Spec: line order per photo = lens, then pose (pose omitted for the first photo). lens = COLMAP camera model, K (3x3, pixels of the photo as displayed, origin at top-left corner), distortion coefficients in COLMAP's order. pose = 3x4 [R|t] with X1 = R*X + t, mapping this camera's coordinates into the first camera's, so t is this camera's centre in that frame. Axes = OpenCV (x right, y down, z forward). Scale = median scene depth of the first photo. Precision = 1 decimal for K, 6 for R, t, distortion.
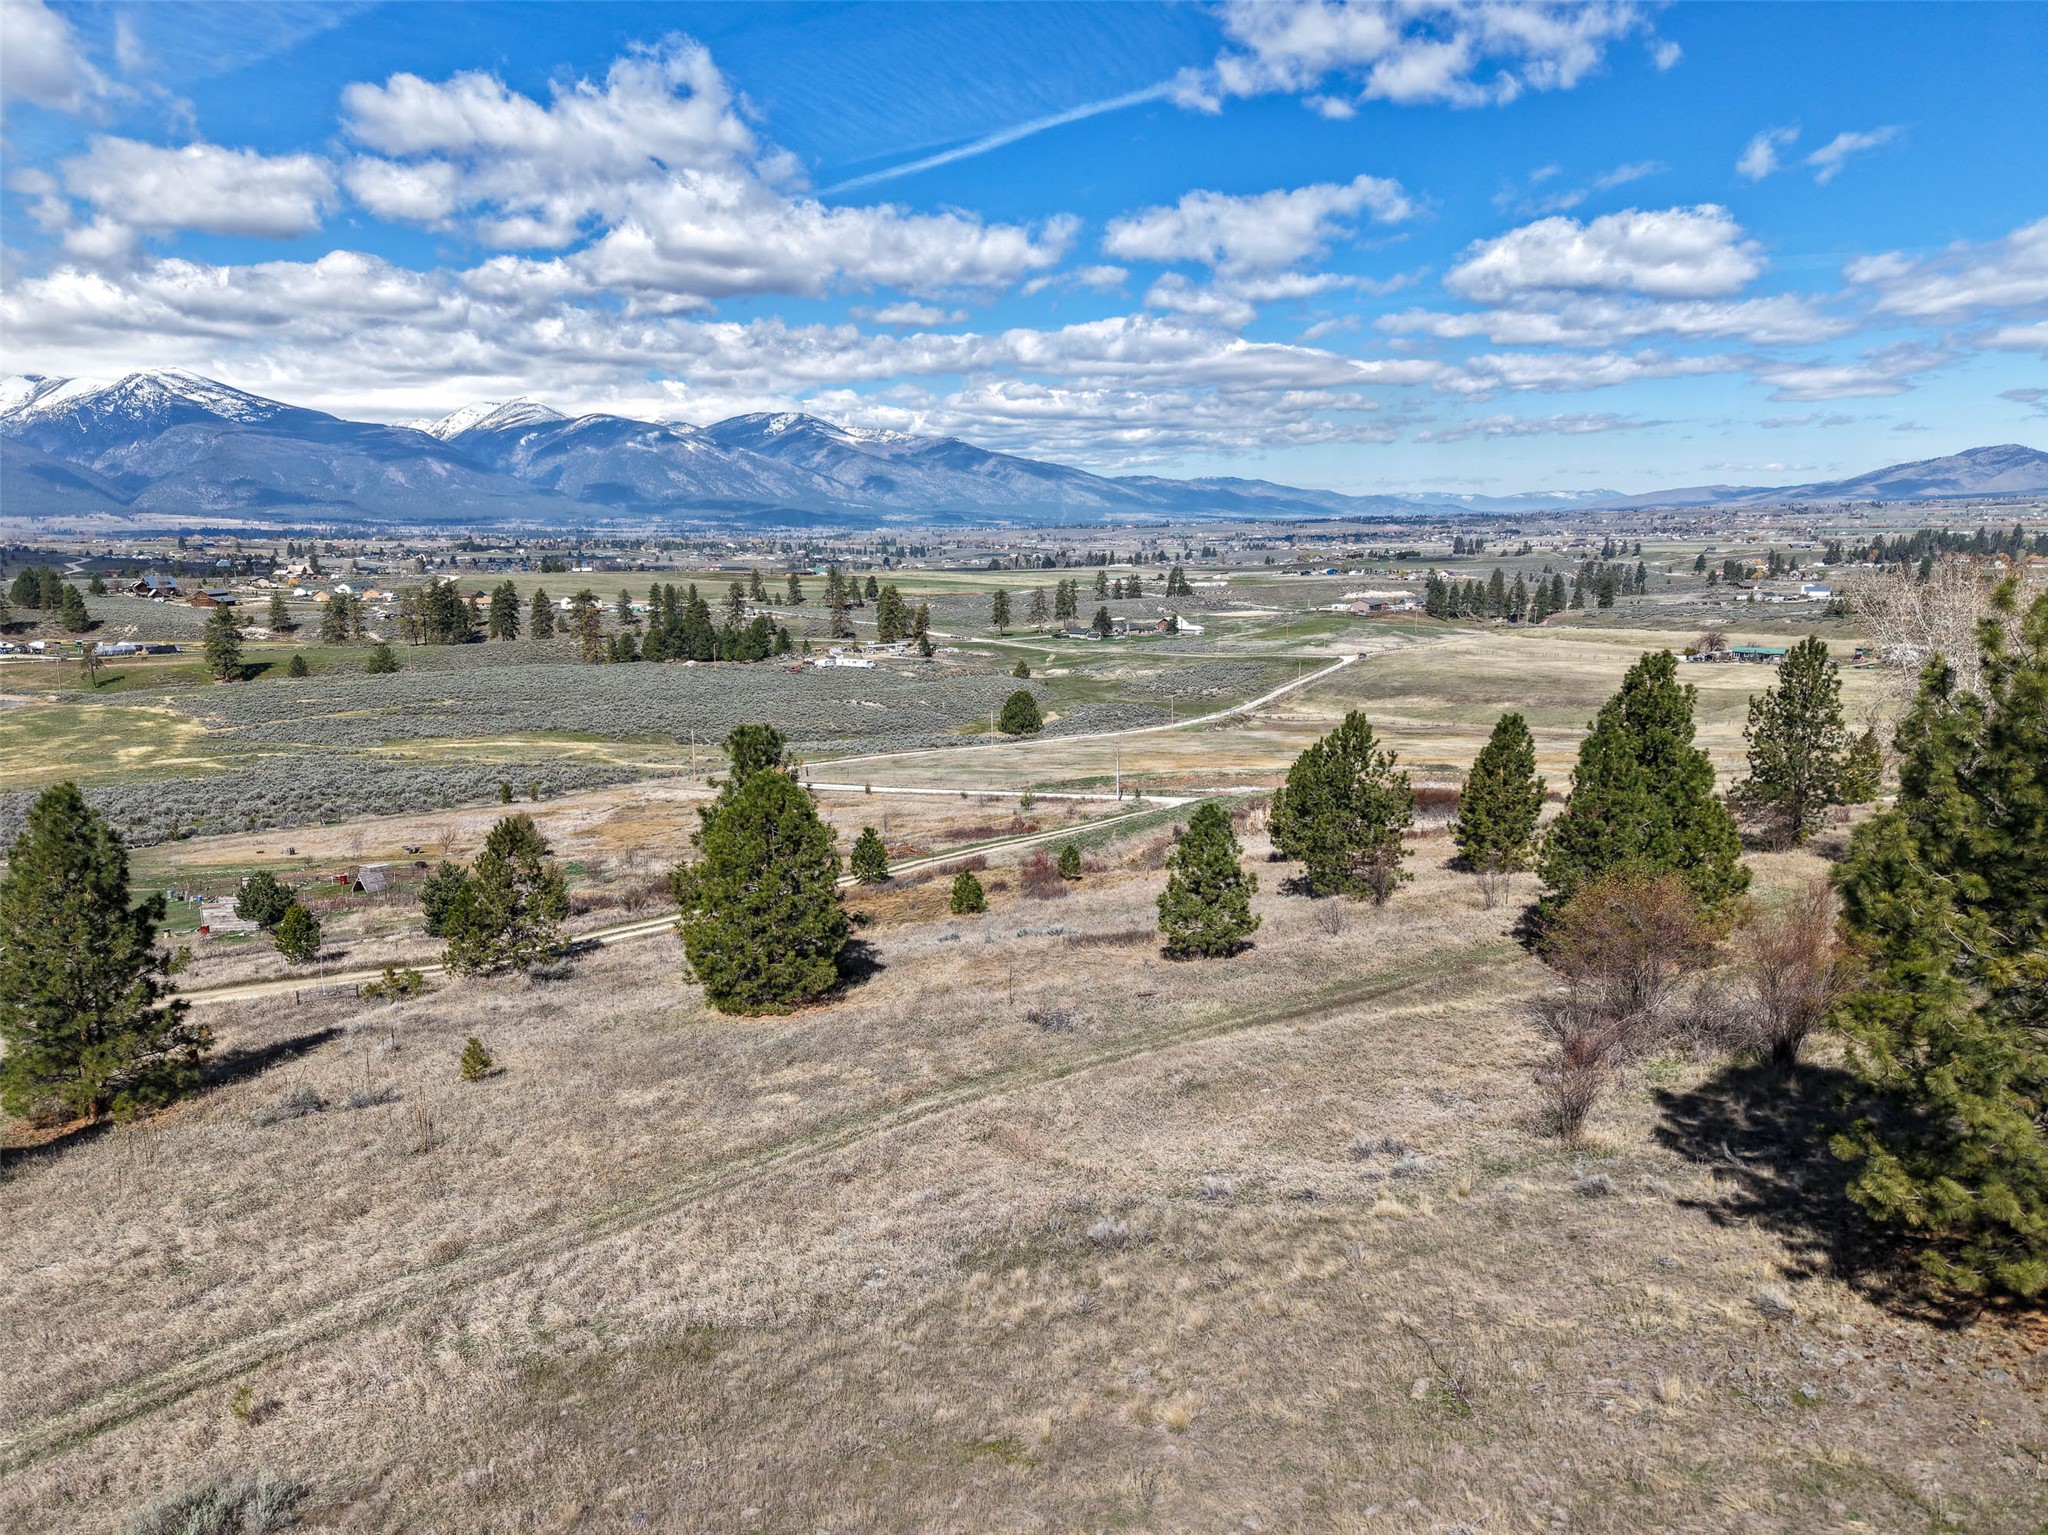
lens RADIAL K [[1368.0, 0, 1024.0], [0, 1368.0, 767.5], [0, 0, 1]] dist [0.006164, -0.002064]
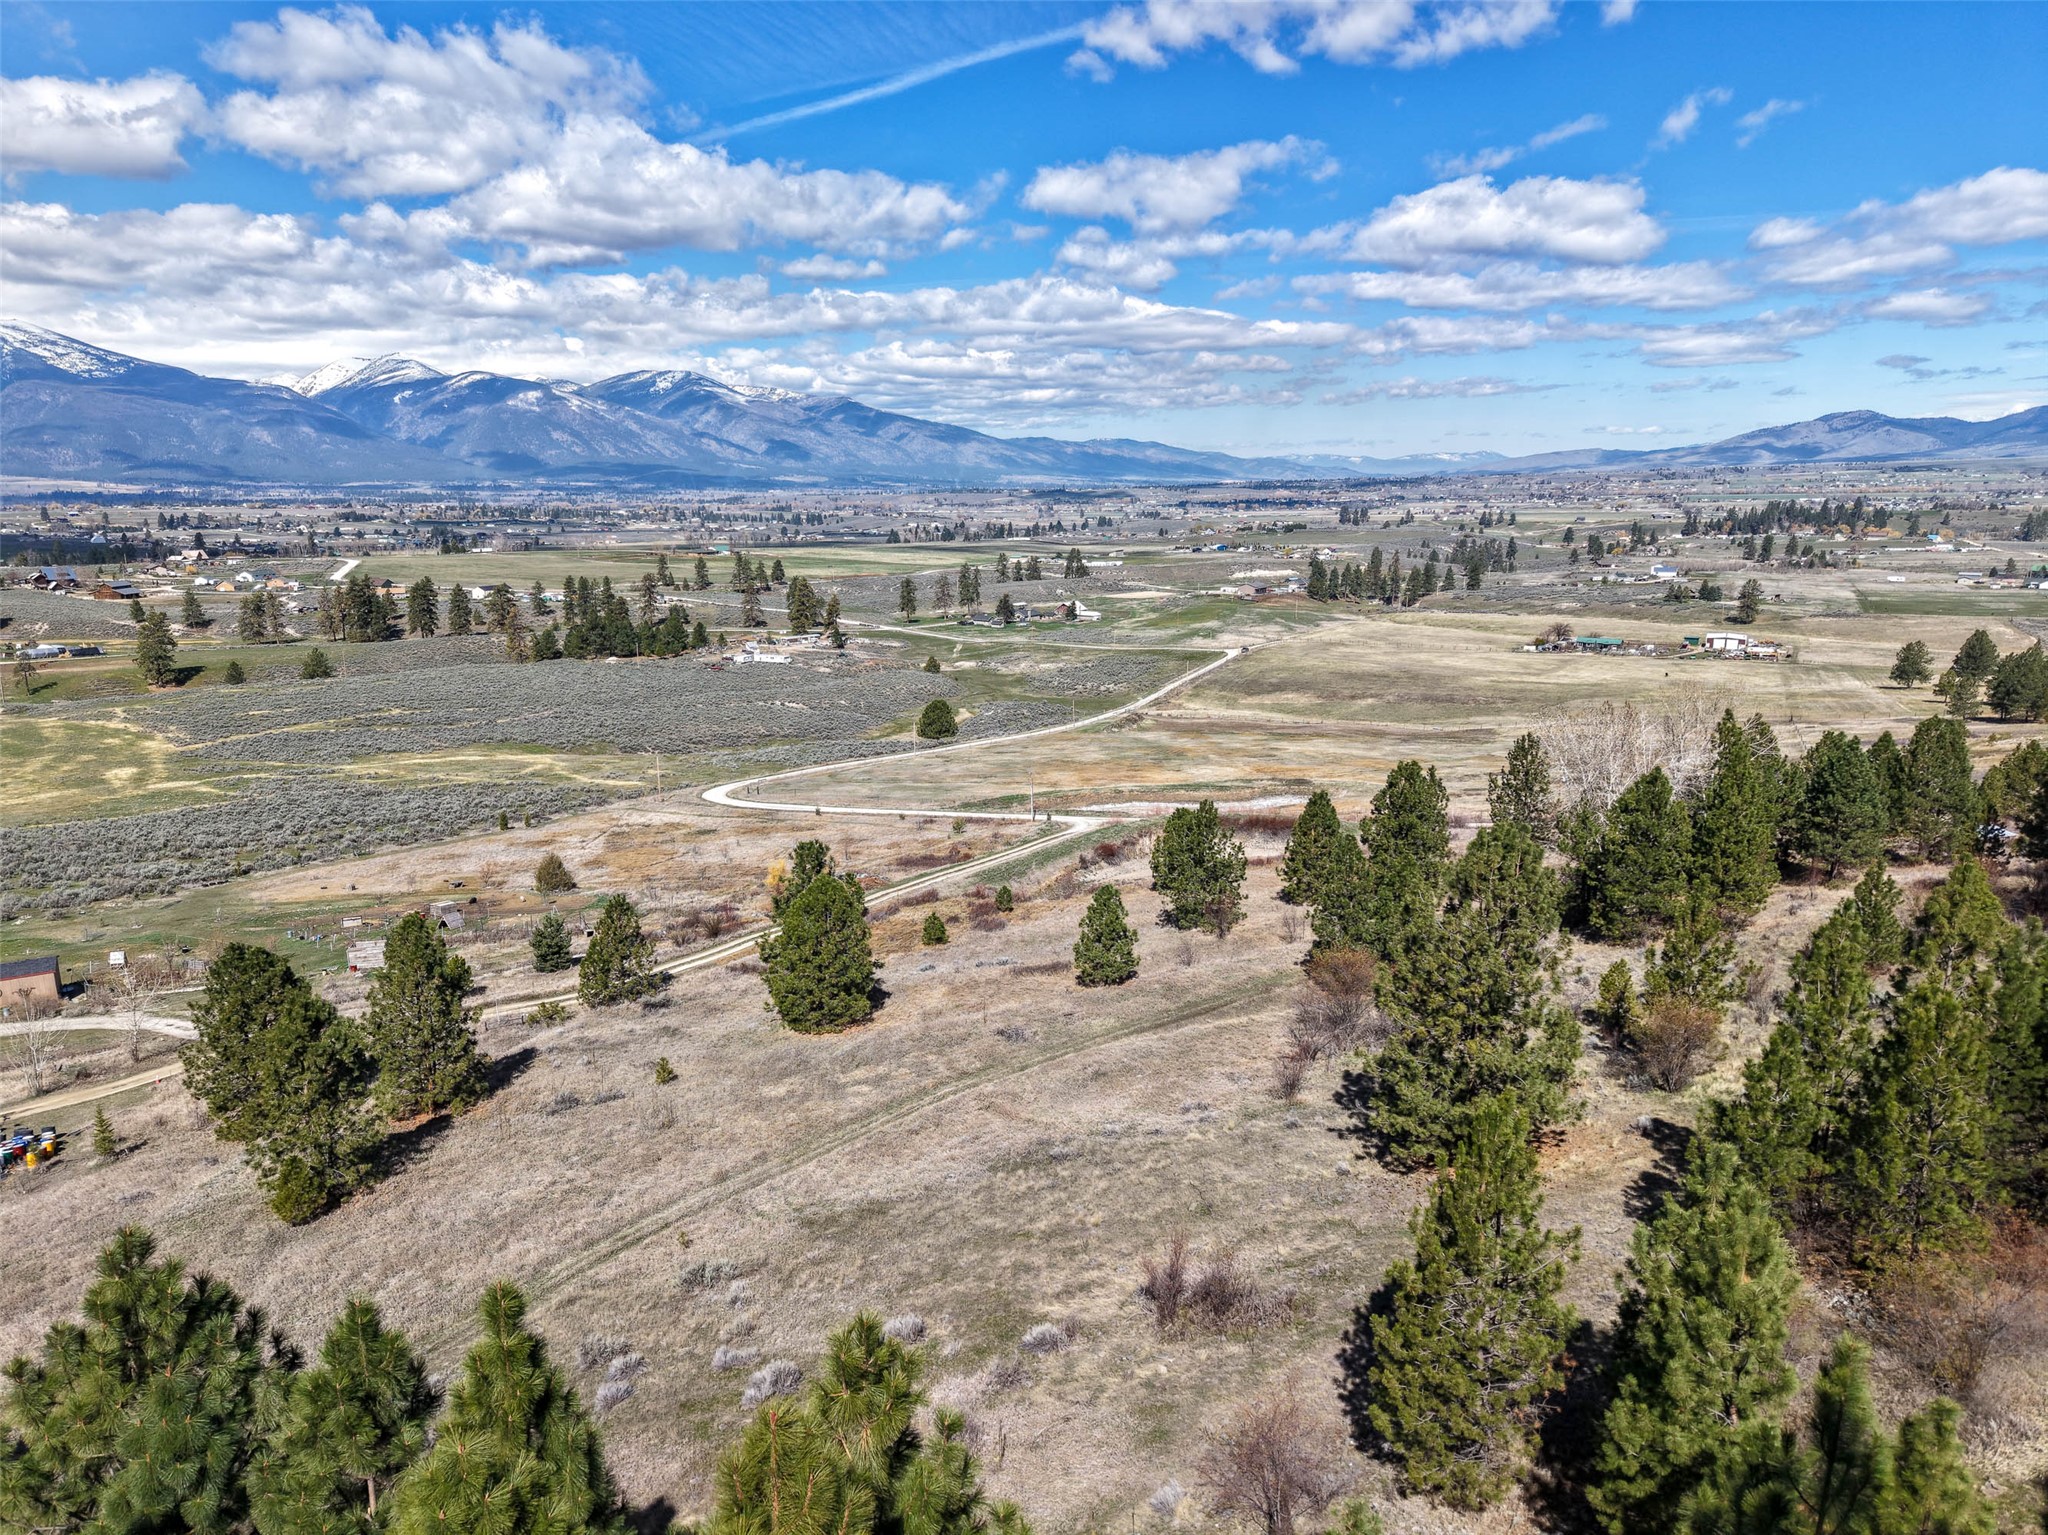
lens RADIAL K [[1362.4, 0, 1026.8], [0, 1362.4, 775.6], [0, 0, 1]] dist [0.023888, -0.028626]
pose [[0.997041, -0.014854, 0.075425, -0.009325], [0.012310, 0.999343, 0.034086, -0.020774], [-0.075882, -0.033056, 0.996569, -0.071257]]
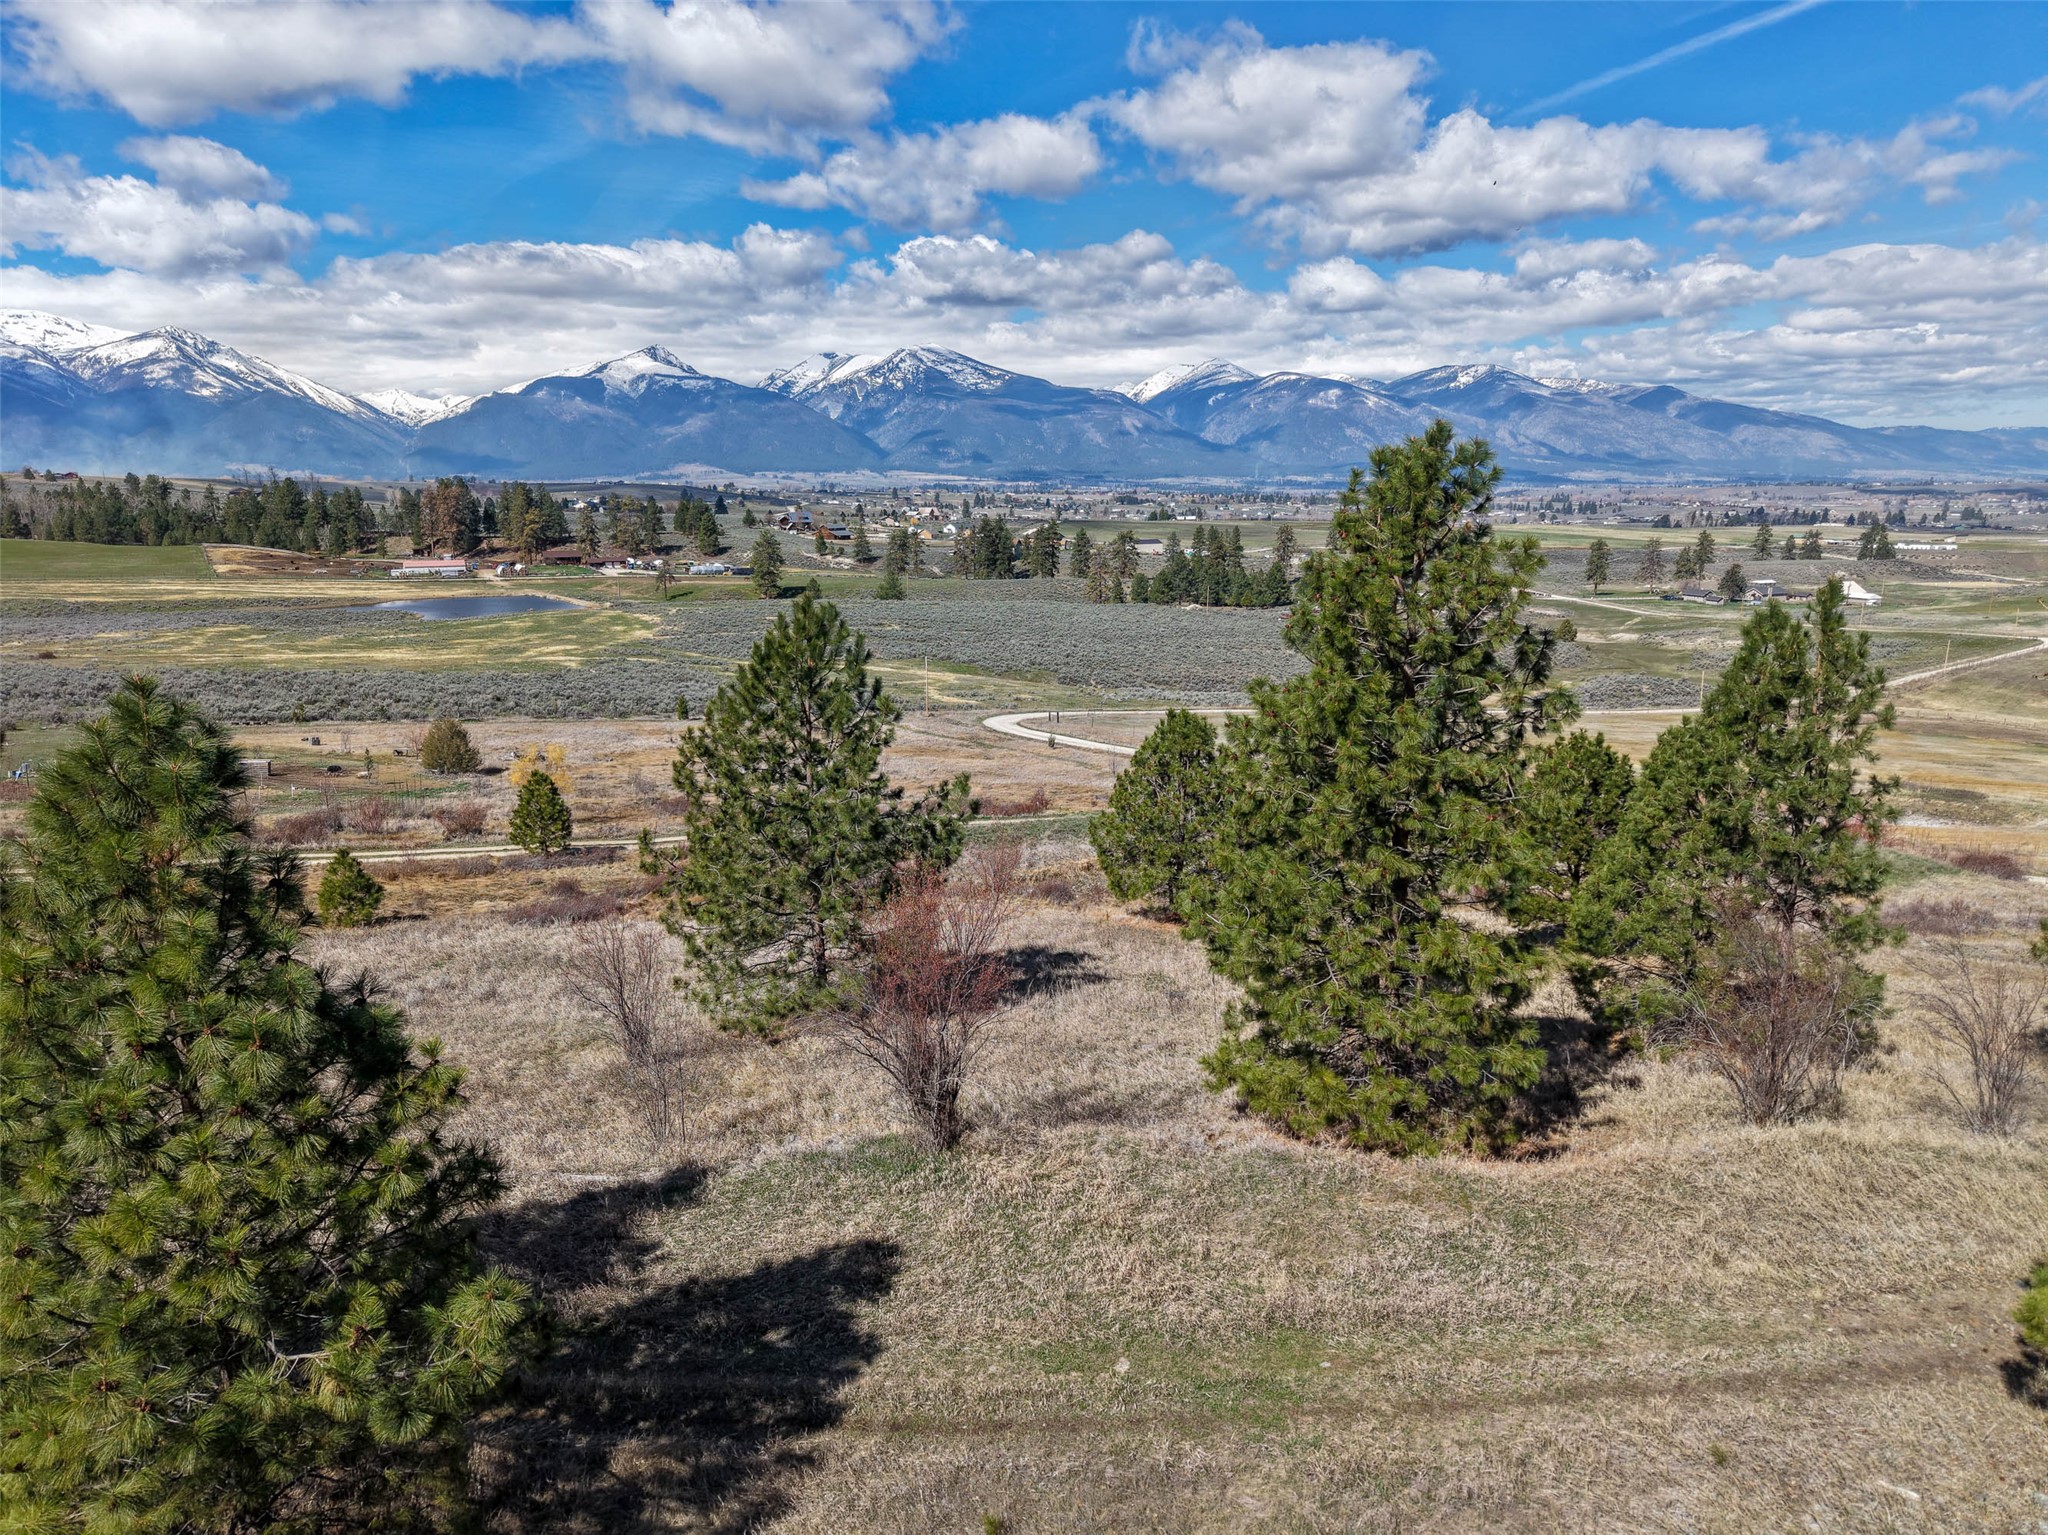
lens RADIAL K [[1368.0, 0, 1024.0], [0, 1368.0, 767.5], [0, 0, 1]] dist [0.006164, -0.002064]
pose [[0.888529, 0.098885, -0.448038, 0.086991], [-0.085545, 0.995080, 0.049972, -0.002844], [0.450775, -0.006074, 0.892617, 0.117867]]
